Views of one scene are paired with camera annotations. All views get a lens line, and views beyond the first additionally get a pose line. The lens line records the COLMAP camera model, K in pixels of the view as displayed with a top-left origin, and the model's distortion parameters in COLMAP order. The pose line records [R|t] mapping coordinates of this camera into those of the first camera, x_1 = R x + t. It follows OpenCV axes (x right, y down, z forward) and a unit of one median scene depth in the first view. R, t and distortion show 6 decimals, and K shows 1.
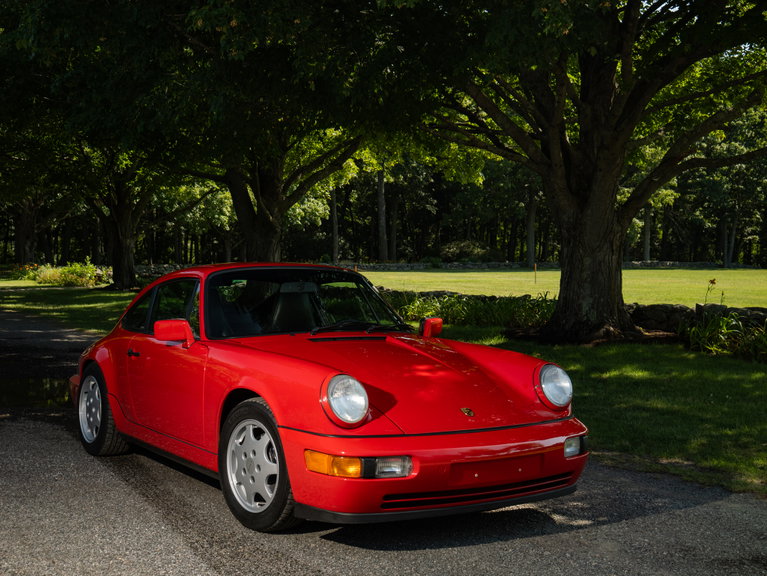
lens RADIAL K [[1046.1, 0, 385.3], [0, 1046.1, 285.9], [0, 0, 1]] dist [0.002557, 0.000000]
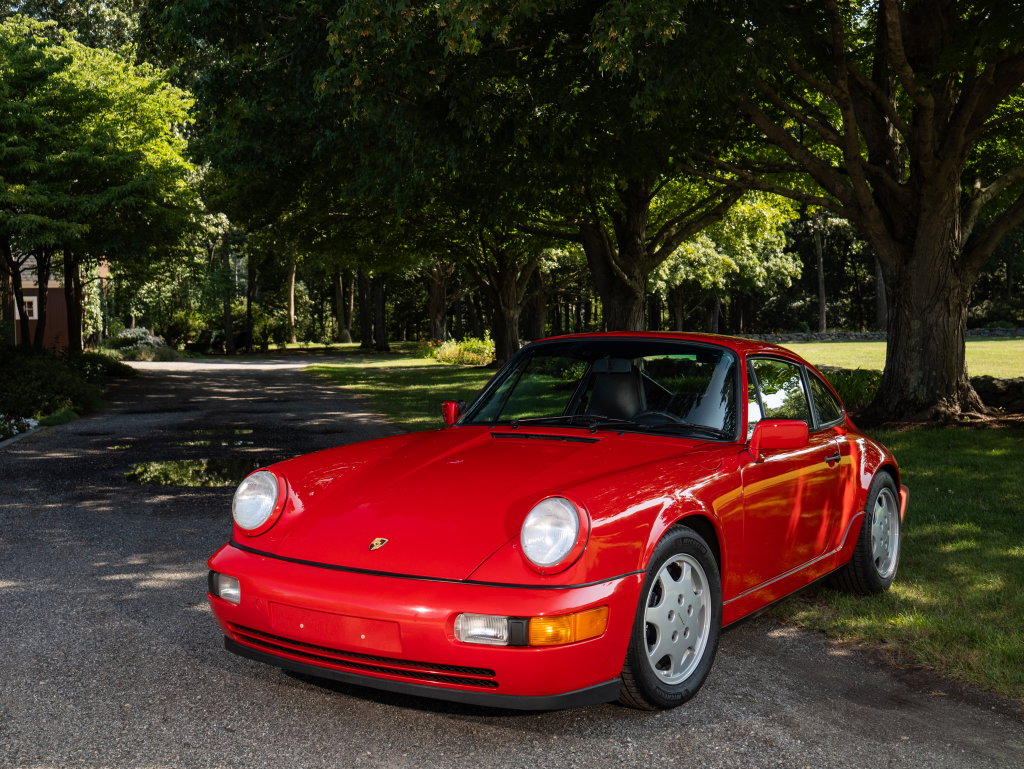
lens RADIAL K [[1301.5, 0, 514.3], [0, 1301.5, 388.1], [0, 0, 1]] dist [0.011649, 0.000000]
pose [[0.937045, -0.002607, -0.349200, 0.123731], [0.008728, 0.999835, 0.015958, 0.002995], [0.349101, -0.018001, 0.936912, -0.019795]]
